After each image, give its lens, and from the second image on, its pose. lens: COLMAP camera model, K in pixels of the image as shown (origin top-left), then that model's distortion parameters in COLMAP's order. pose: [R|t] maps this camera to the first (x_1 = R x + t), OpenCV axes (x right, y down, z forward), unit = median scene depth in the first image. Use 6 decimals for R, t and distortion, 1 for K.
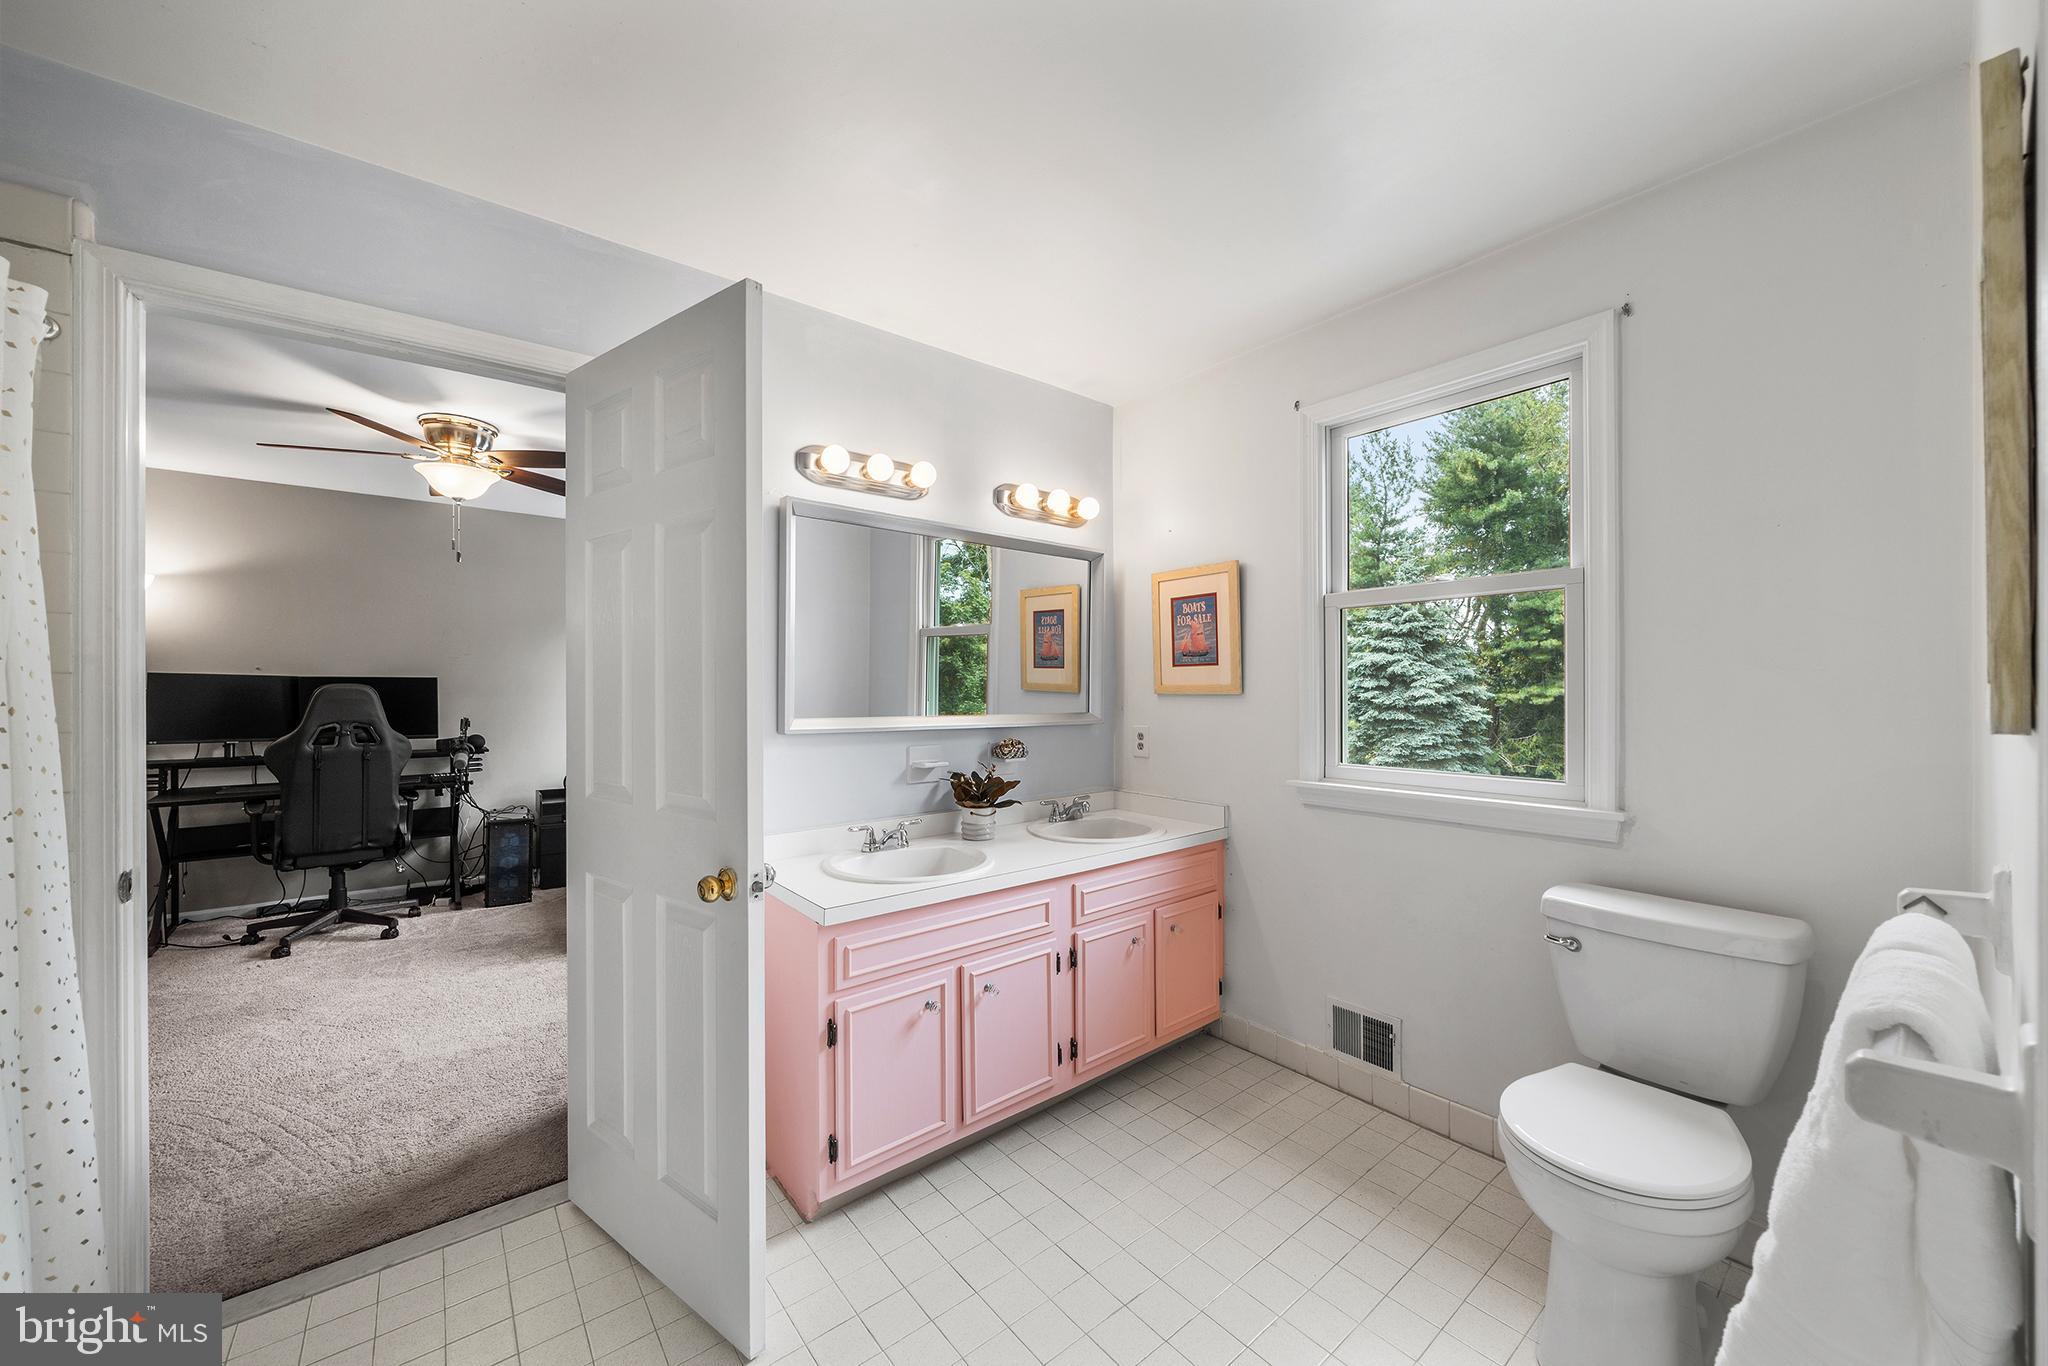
lens RADIAL K [[757.4, 0, 1023.6], [0, 757.4, 687.5], [0, 0, 1]] dist [0.000048, 0.000141]
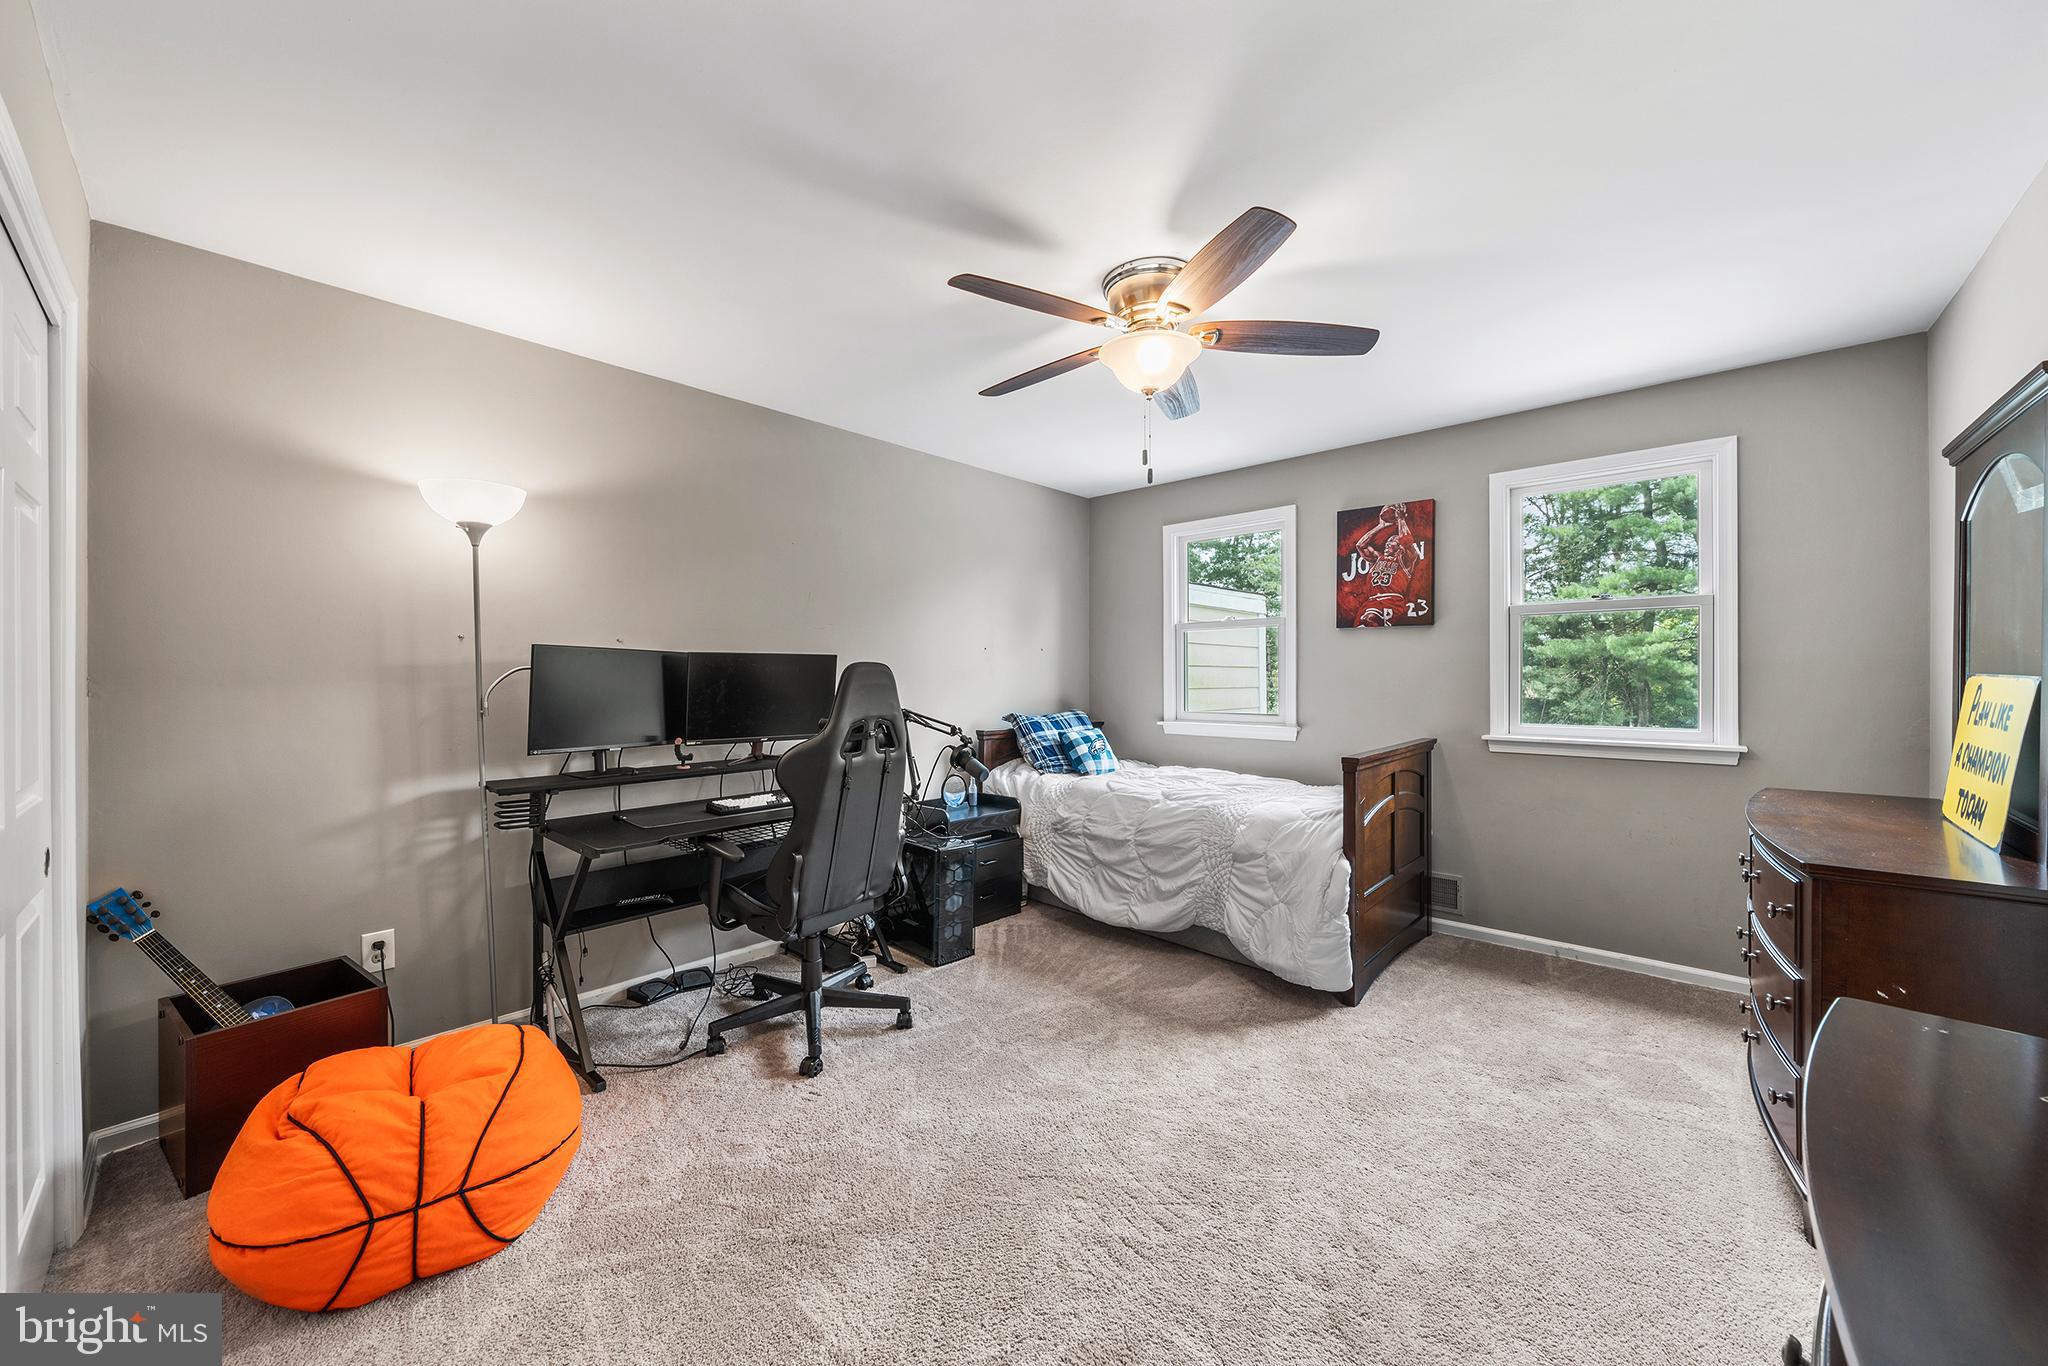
lens RADIAL K [[757.4, 0, 1023.2], [0, 757.4, 674.0], [0, 0, 1]] dist [0.000048, 0.000141]
pose [[0.988612, -0.001407, 0.150479, -0.812022], [0.001137, 0.999998, 0.001878, 0.005113], [-0.150481, -0.001685, 0.988611, 0.286207]]
